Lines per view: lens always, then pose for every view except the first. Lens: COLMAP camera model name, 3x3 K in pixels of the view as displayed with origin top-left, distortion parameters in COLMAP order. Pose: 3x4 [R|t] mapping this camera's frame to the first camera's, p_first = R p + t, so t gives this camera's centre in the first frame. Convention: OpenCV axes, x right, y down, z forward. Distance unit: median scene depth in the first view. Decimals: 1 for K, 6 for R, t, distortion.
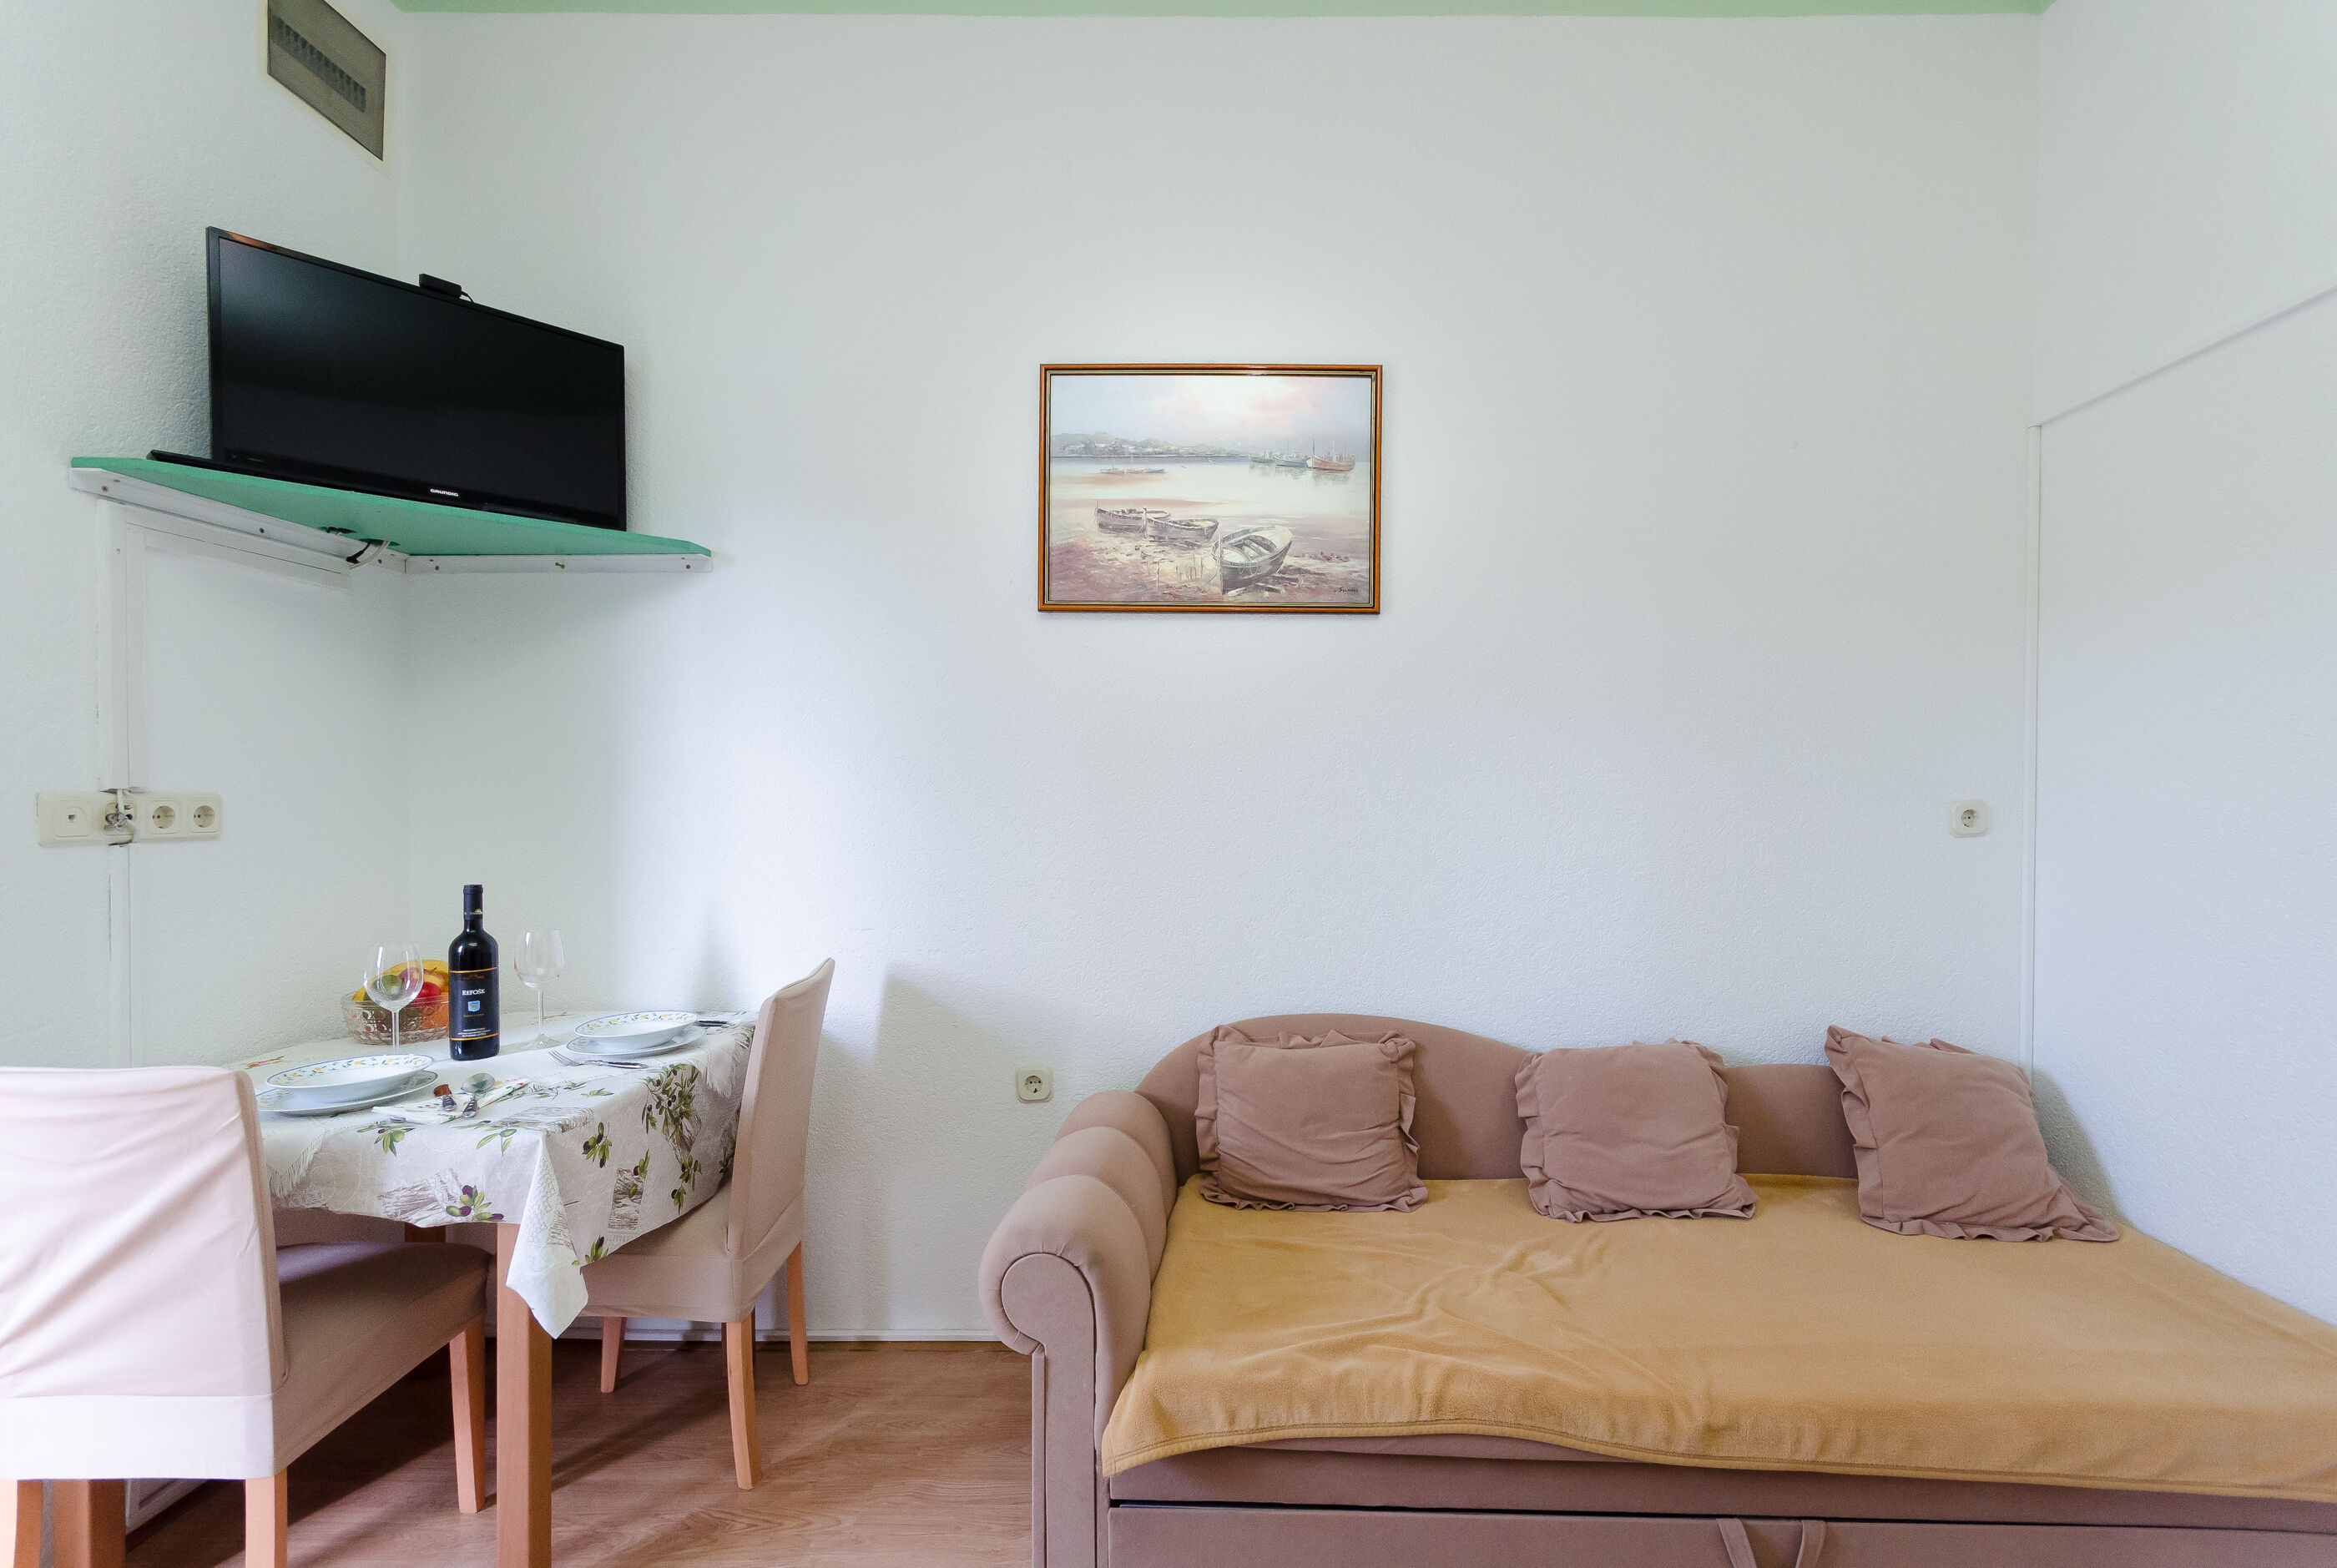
lens RADIAL K [[1066.5, 0, 1162.7], [0, 1066.5, 800.5], [0, 0, 1]] dist [0.003248, 0.000271]
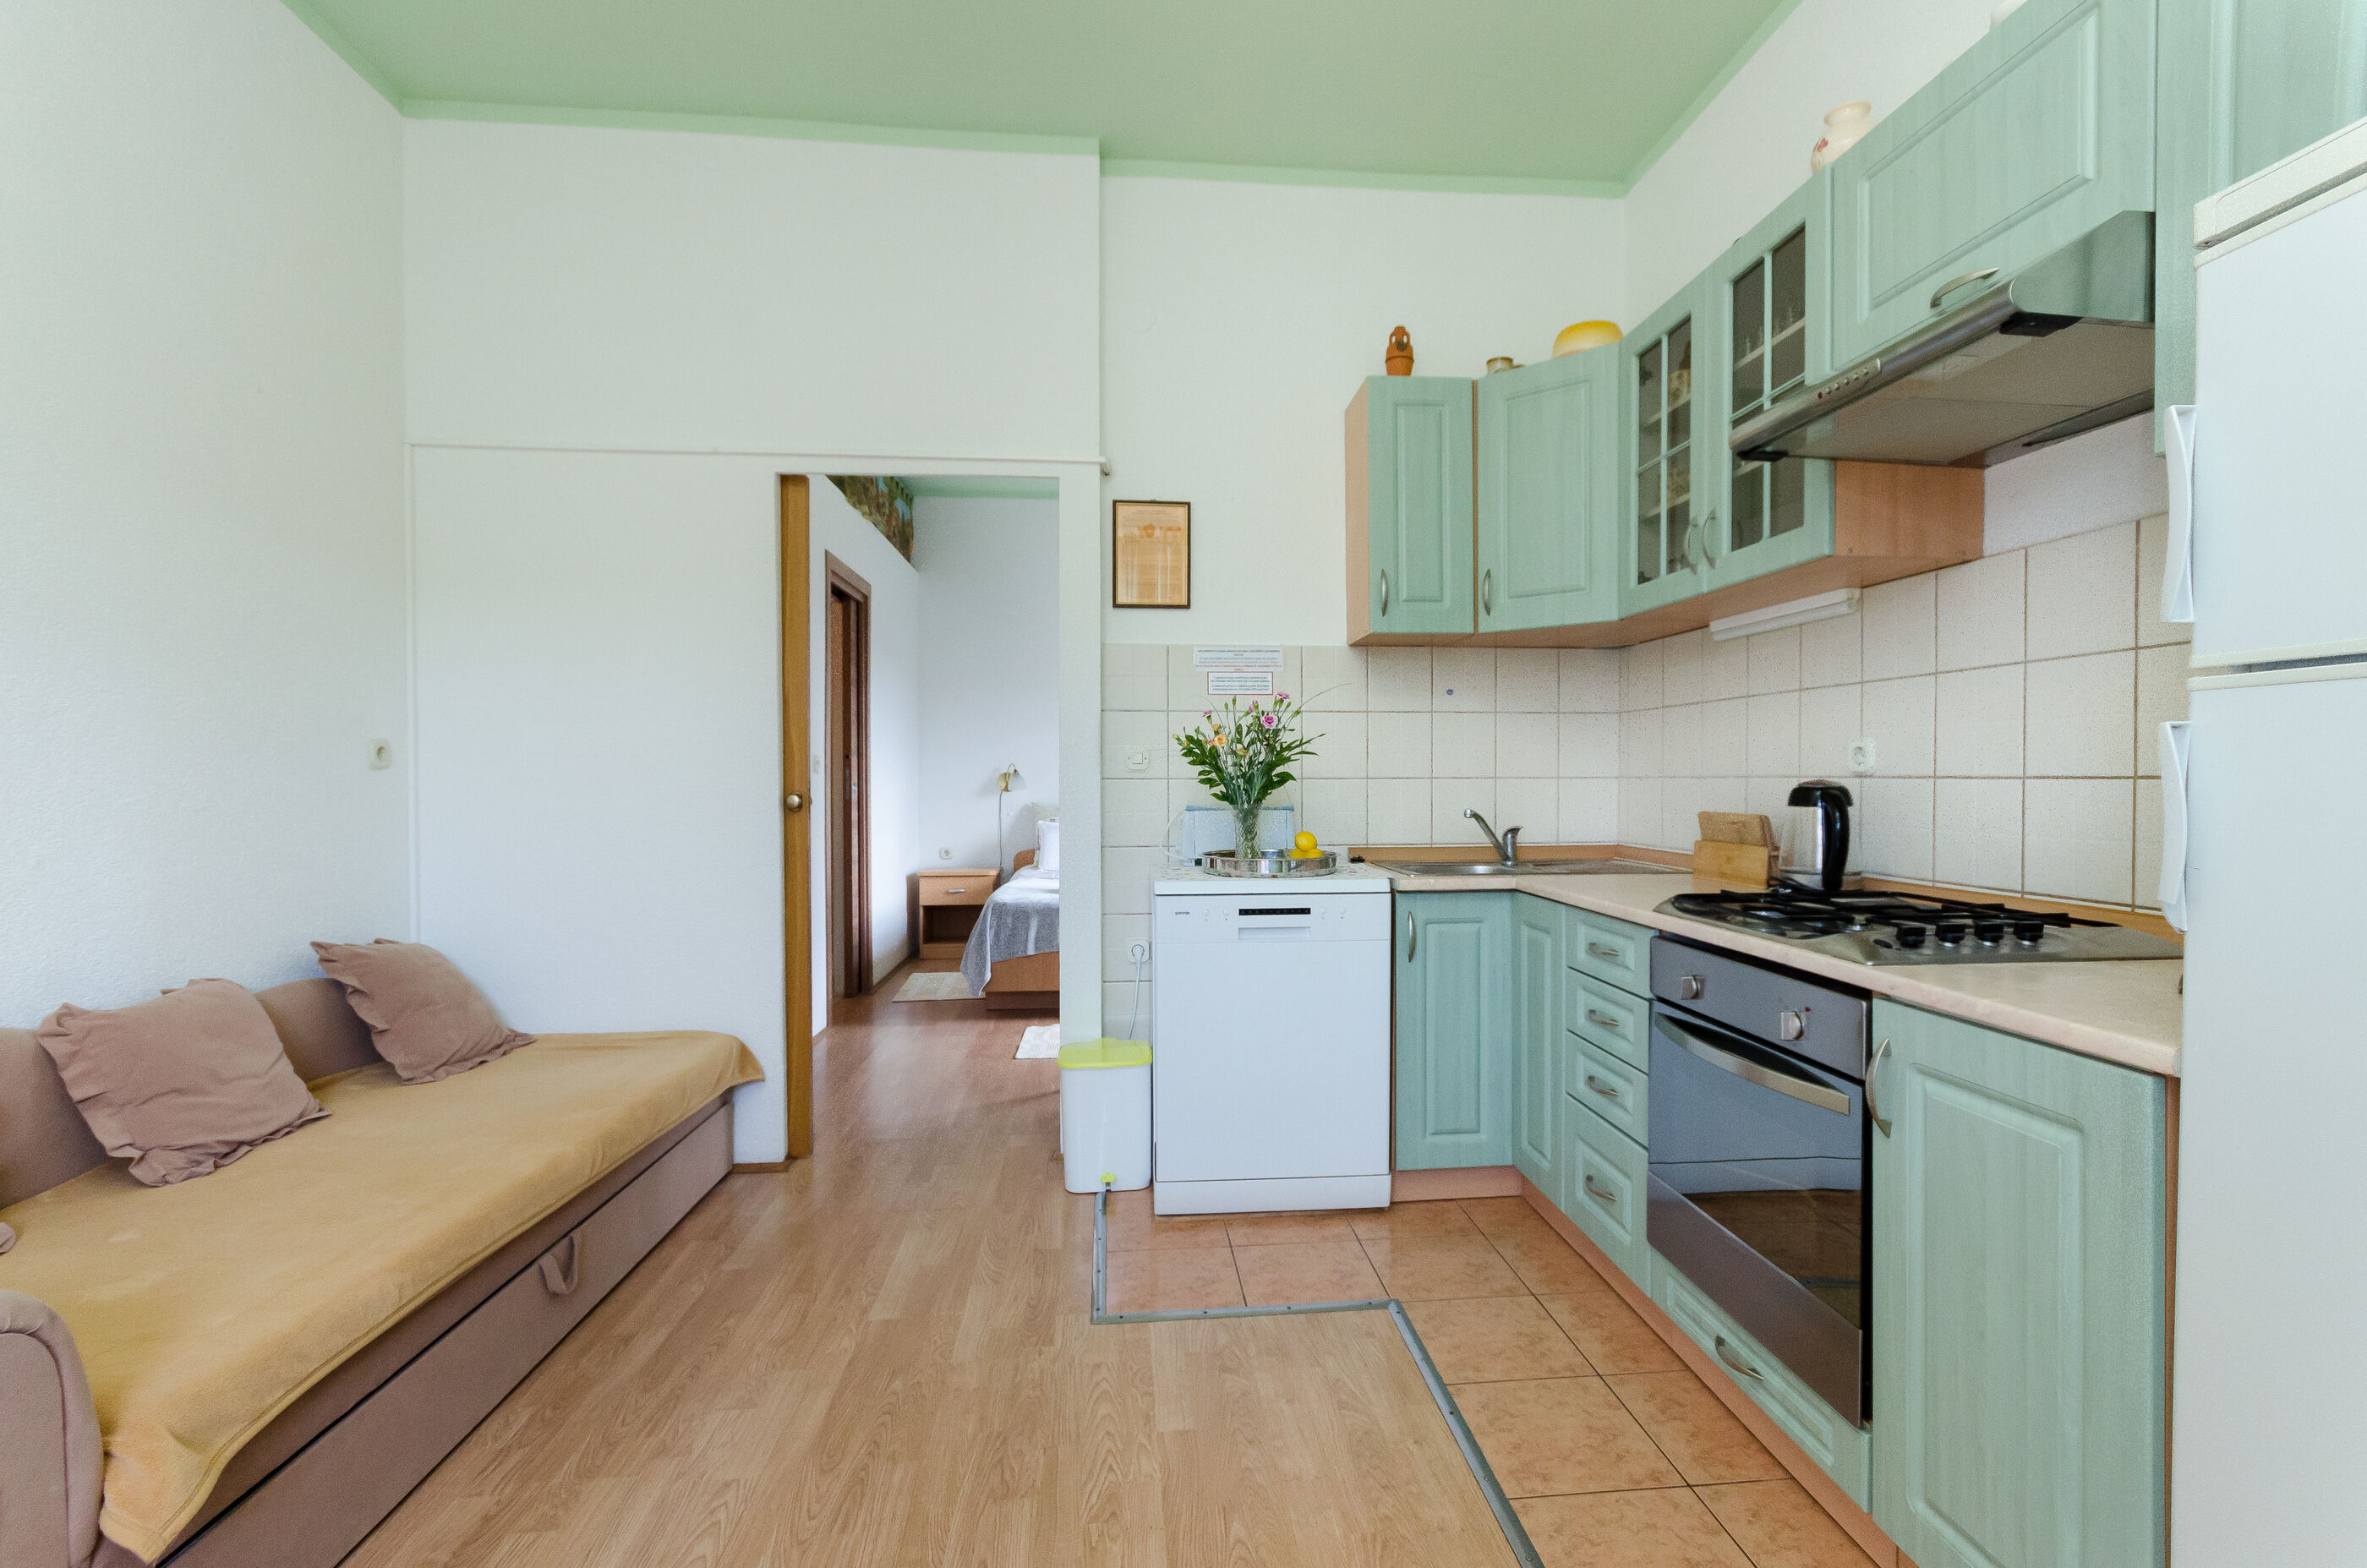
lens RADIAL K [[1096.5, 0, 1231.7], [0, 1096.5, 793.5], [0, 0, 1]] dist [-0.000523, 0.000208]
pose [[-0.130457, -0.014885, 0.991342, -0.581449], [0.014319, 0.999755, 0.016896, 0.053024], [-0.991351, 0.016400, -0.130211, 0.206306]]
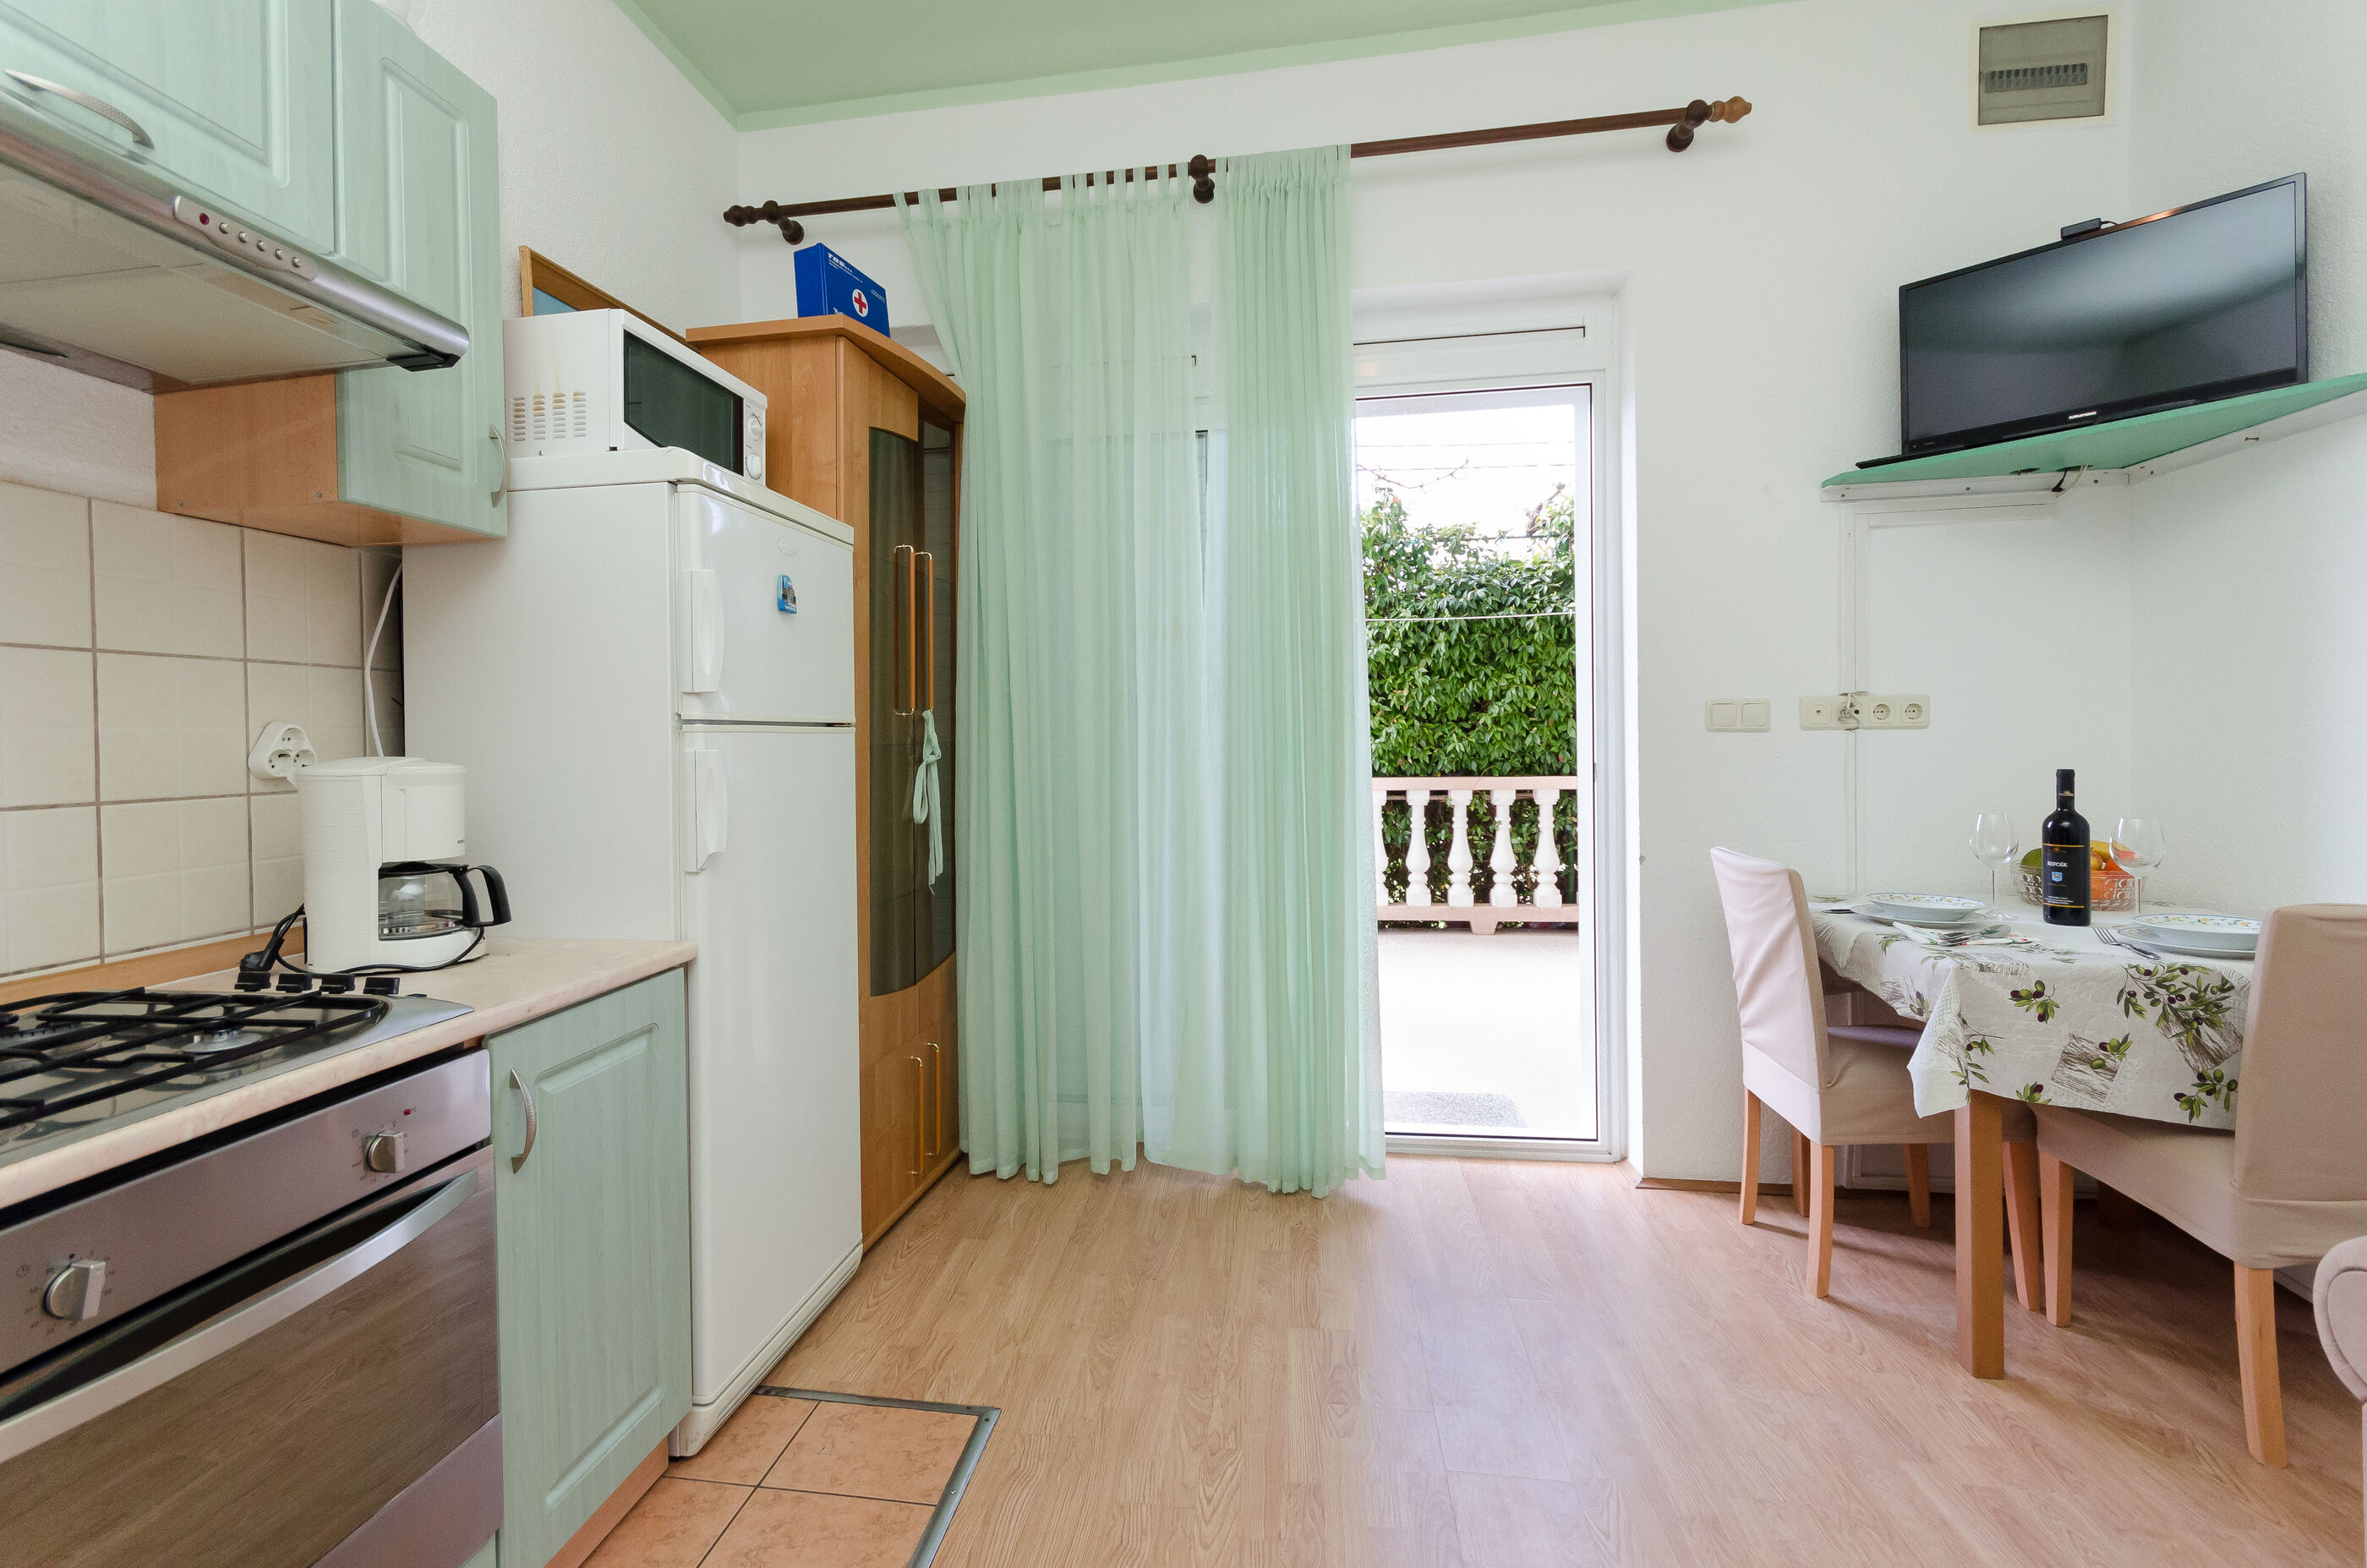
lens RADIAL K [[1053.4, 0, 1143.8], [0, 1053.4, 746.7], [0, 0, 1]] dist [0.004613, 0.000290]
pose [[-0.140215, 0.016670, -0.989981, 0.498064], [0.006988, 0.999850, 0.015847, 0.026846], [0.990096, -0.004696, -0.140310, 0.175352]]
